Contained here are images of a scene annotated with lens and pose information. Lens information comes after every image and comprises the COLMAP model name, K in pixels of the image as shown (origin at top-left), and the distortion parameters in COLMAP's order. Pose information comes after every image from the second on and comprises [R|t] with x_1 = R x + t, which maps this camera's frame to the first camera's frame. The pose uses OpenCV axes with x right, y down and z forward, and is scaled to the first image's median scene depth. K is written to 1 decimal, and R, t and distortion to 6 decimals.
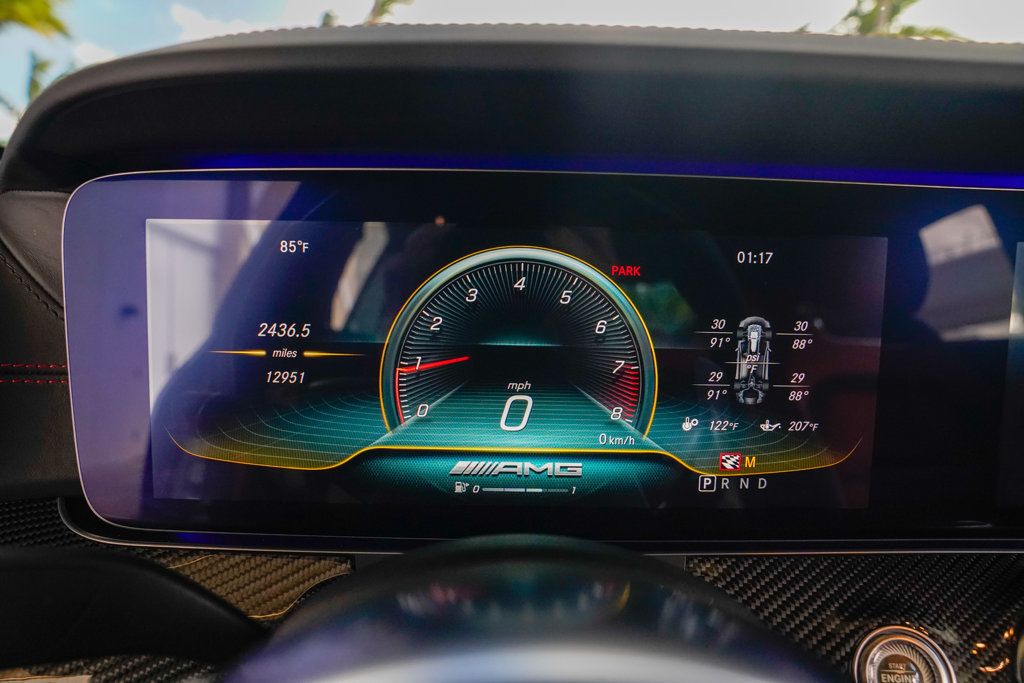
lens RADIAL K [[708.5, 0, 515.2], [0, 708.5, 346.7], [0, 0, 1]] dist [-0.125441, 0.083670]
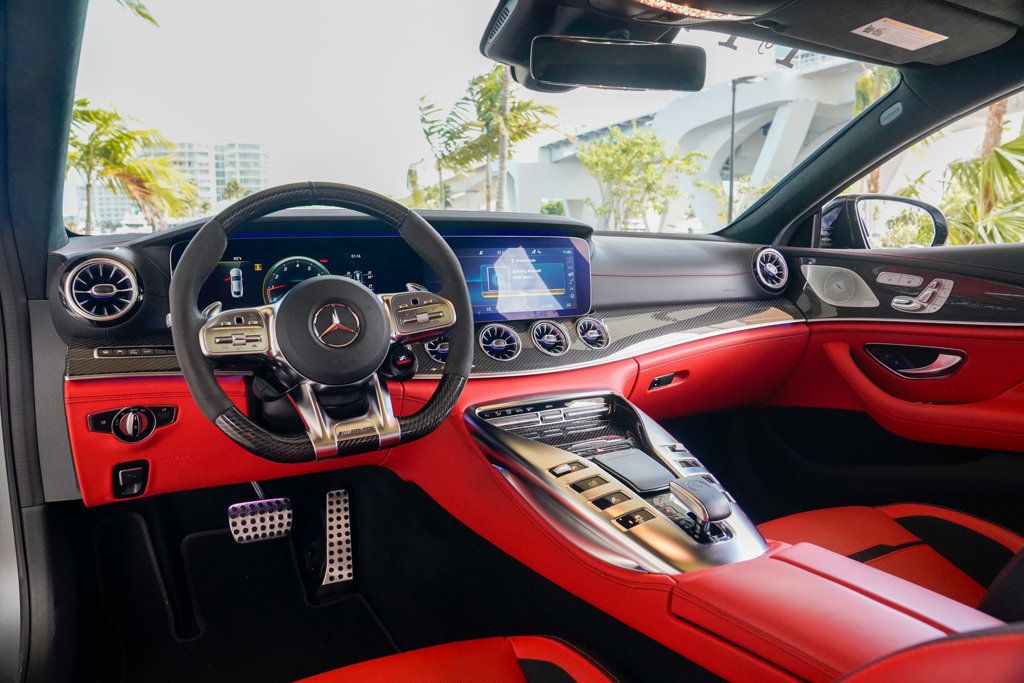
lens RADIAL K [[708.5, 0, 515.1], [0, 708.5, 341.5], [0, 0, 1]] dist [-0.125441, 0.083670]
pose [[0.896046, -0.088427, 0.435066, -0.632069], [0.126554, 0.990180, -0.059391, 0.706287], [-0.425542, 0.108277, 0.898438, -2.937001]]
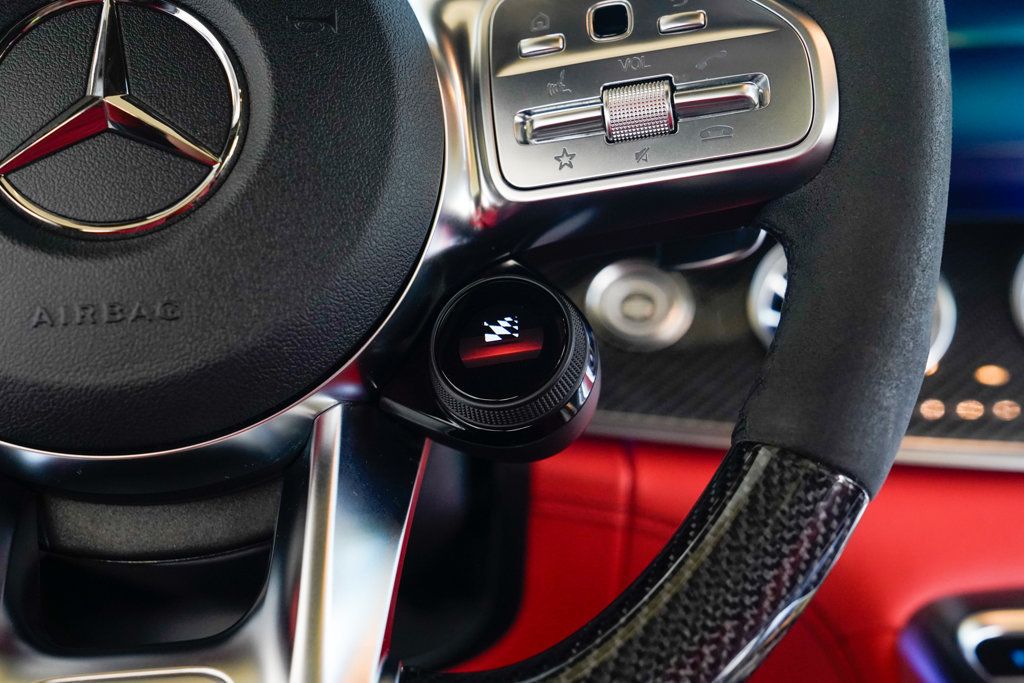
lens RADIAL K [[1454.9, 0, 511.2], [0, 1454.9, 336.4], [0, 0, 1]] dist [0.169325, 0.000000]
pose [[0.998248, -0.030671, 0.050599, 0.248855], [0.035280, 0.995054, -0.092861, 0.638734], [-0.047501, 0.094483, 0.994393, -0.975104]]
